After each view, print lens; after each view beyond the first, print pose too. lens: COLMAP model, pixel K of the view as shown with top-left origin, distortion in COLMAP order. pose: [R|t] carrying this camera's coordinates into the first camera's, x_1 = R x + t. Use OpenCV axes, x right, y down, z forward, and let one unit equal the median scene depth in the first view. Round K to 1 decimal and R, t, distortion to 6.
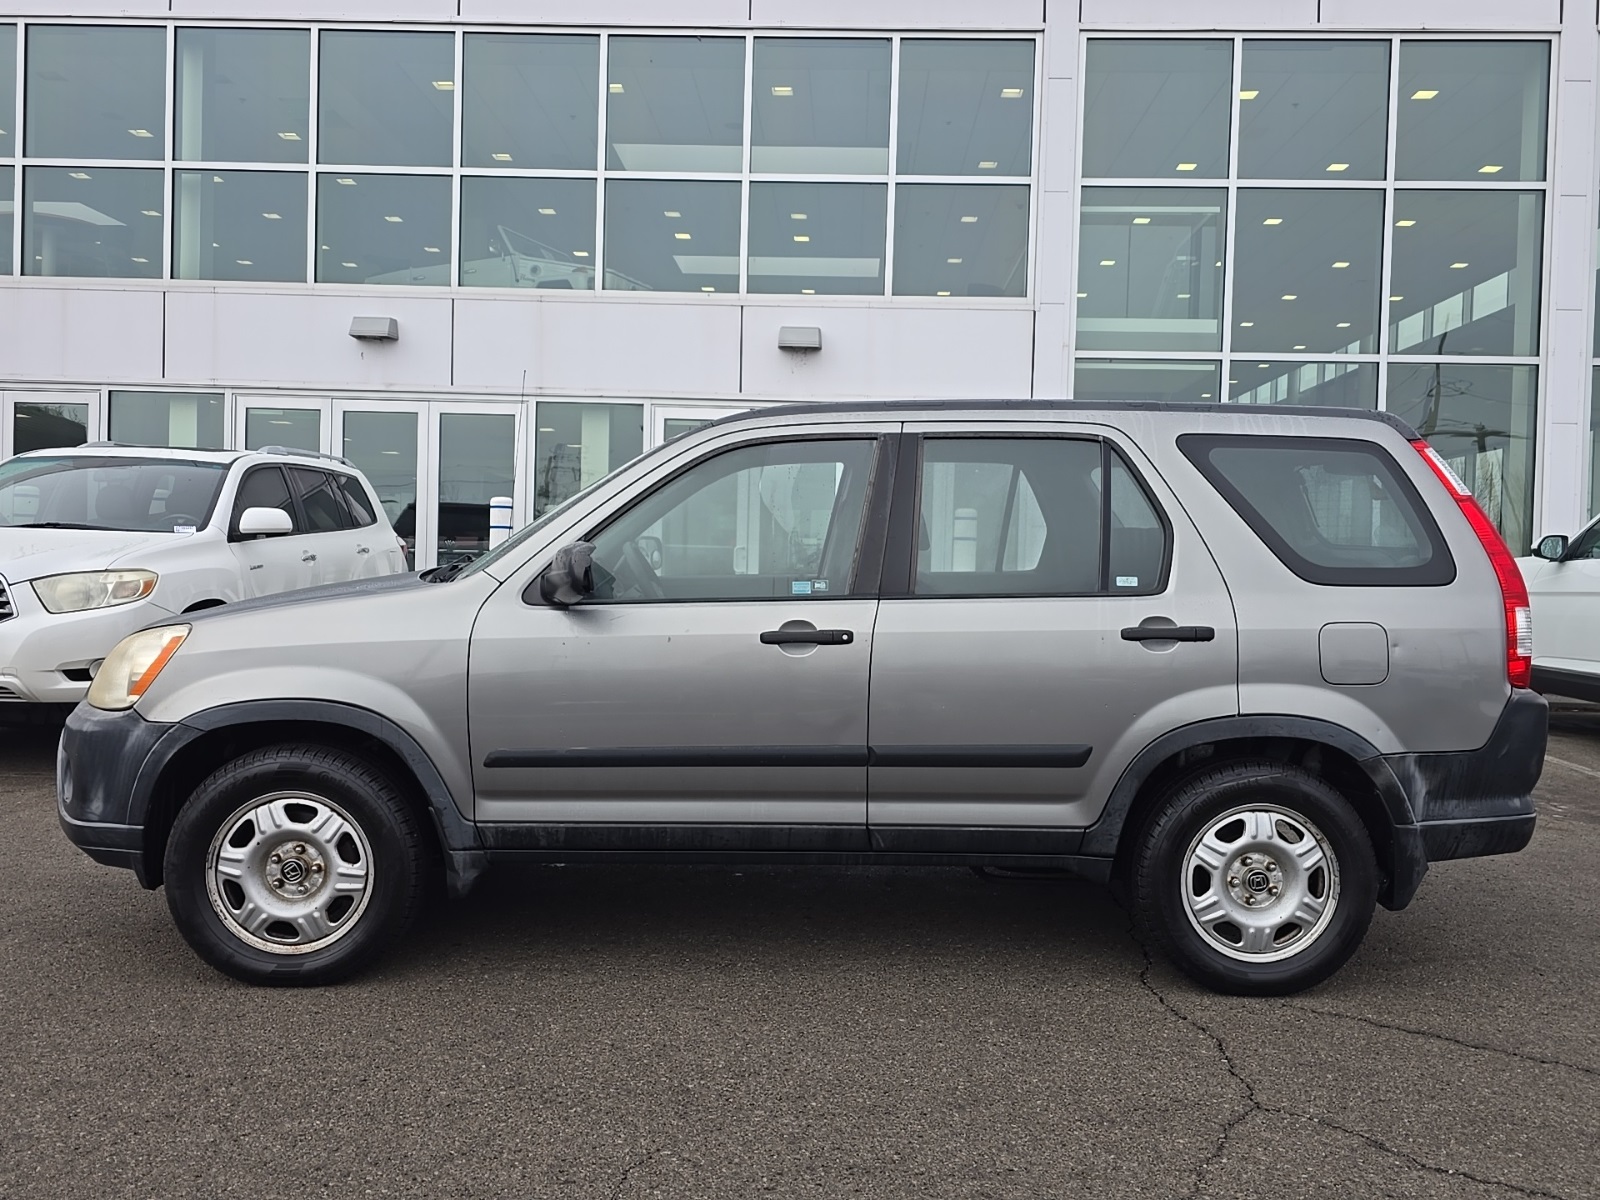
lens RADIAL K [[1323.9, 0, 800.0], [0, 1323.9, 600.0], [0, 0, 1]] dist [0.100873, -0.146206]
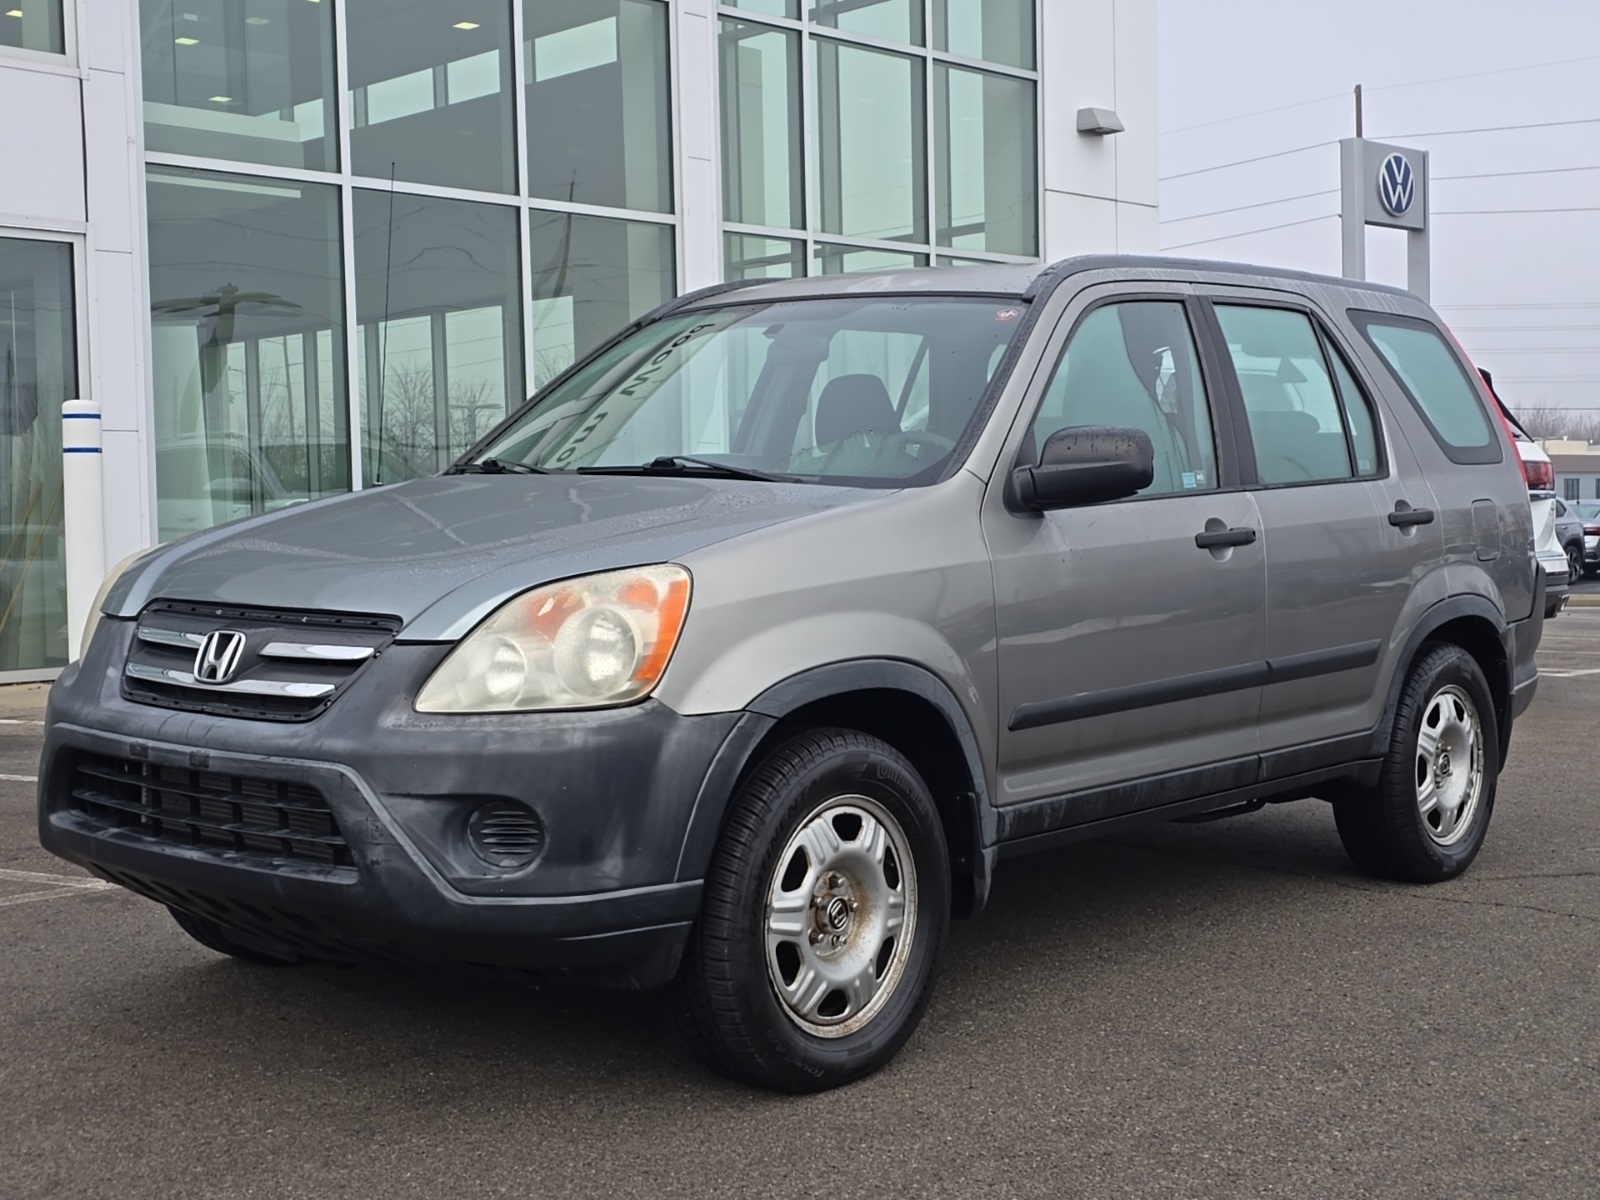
lens RADIAL K [[2152.6, 0, 800.0], [0, 2152.6, 600.0], [0, 0, 1]] dist [0.216549, -0.884297]
pose [[0.670317, -0.066233, 0.739113, -1.184987], [0.054169, 0.997719, 0.040280, -0.002428], [-0.740095, 0.013037, 0.672376, 0.271968]]
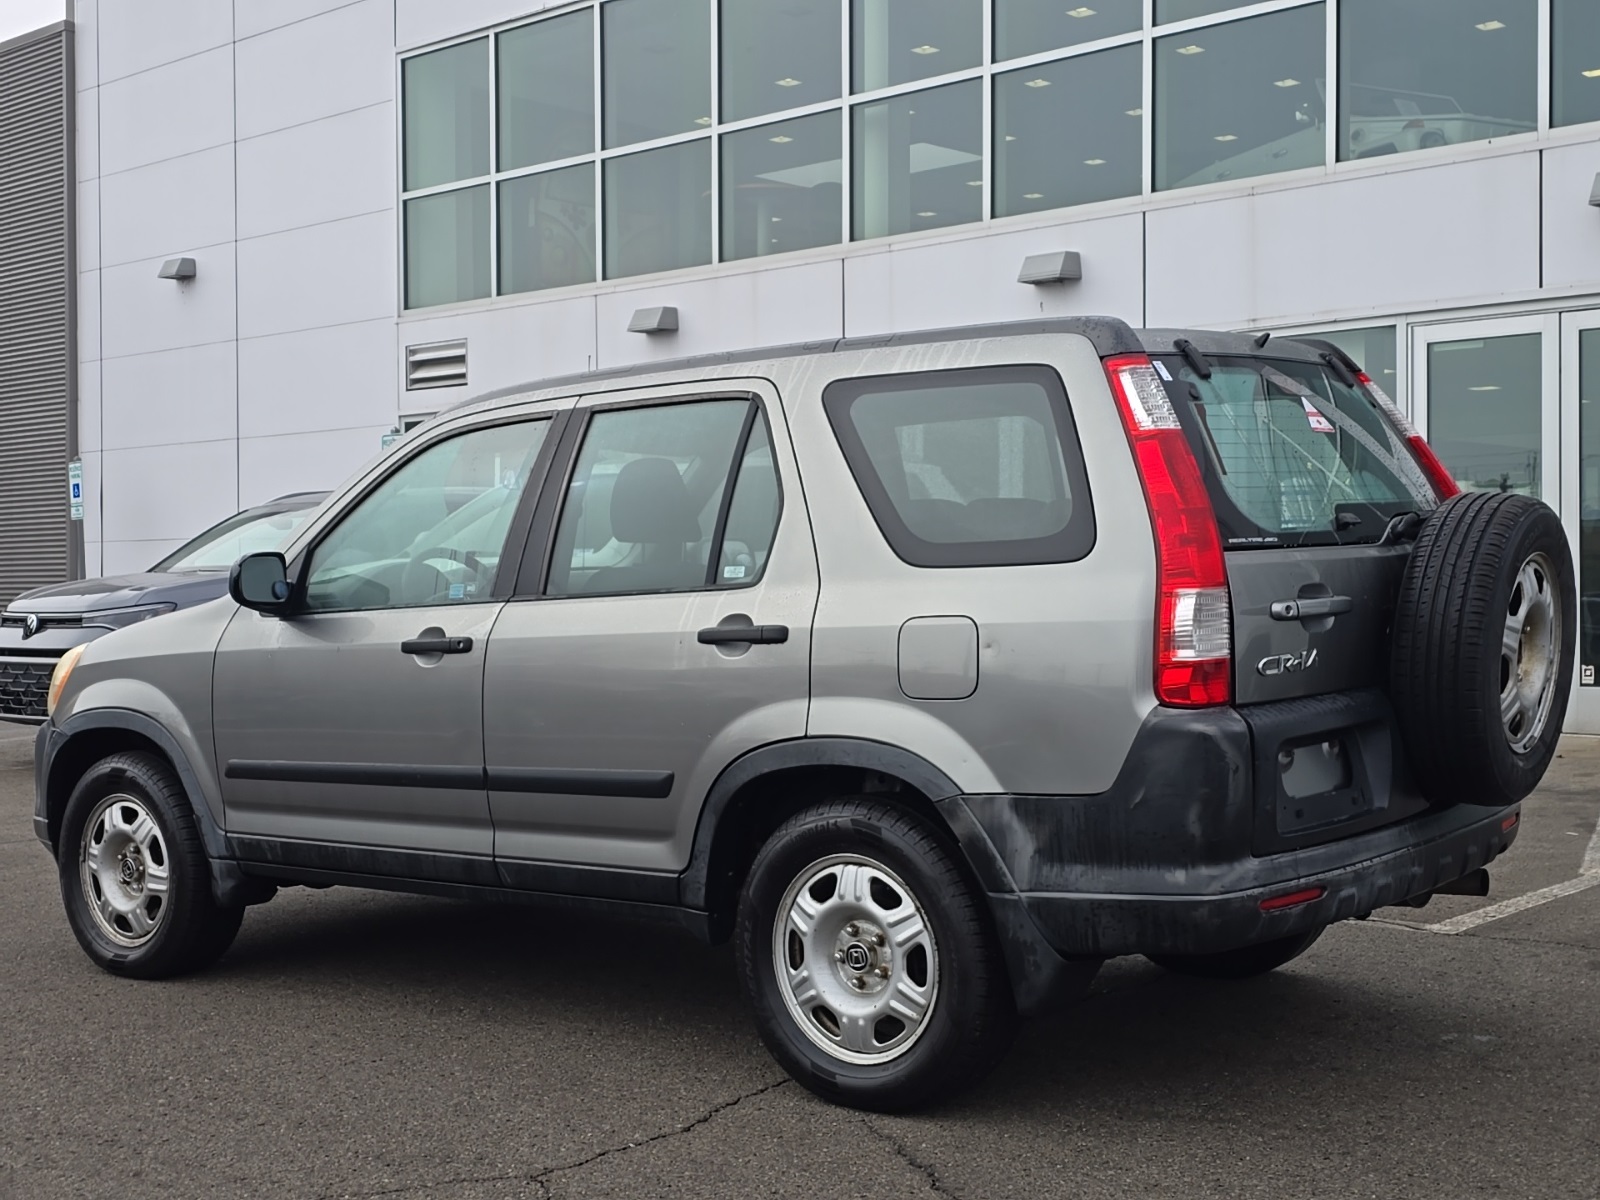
lens RADIAL K [[2079.1, 0, 800.0], [0, 2079.1, 600.0], [0, 0, 1]] dist [0.203657, -0.787166]
pose [[0.757848, -0.026547, -0.651891, 1.122634], [0.013189, 0.999591, -0.025375, 0.036526], [0.652298, 0.010633, 0.757888, 0.072409]]
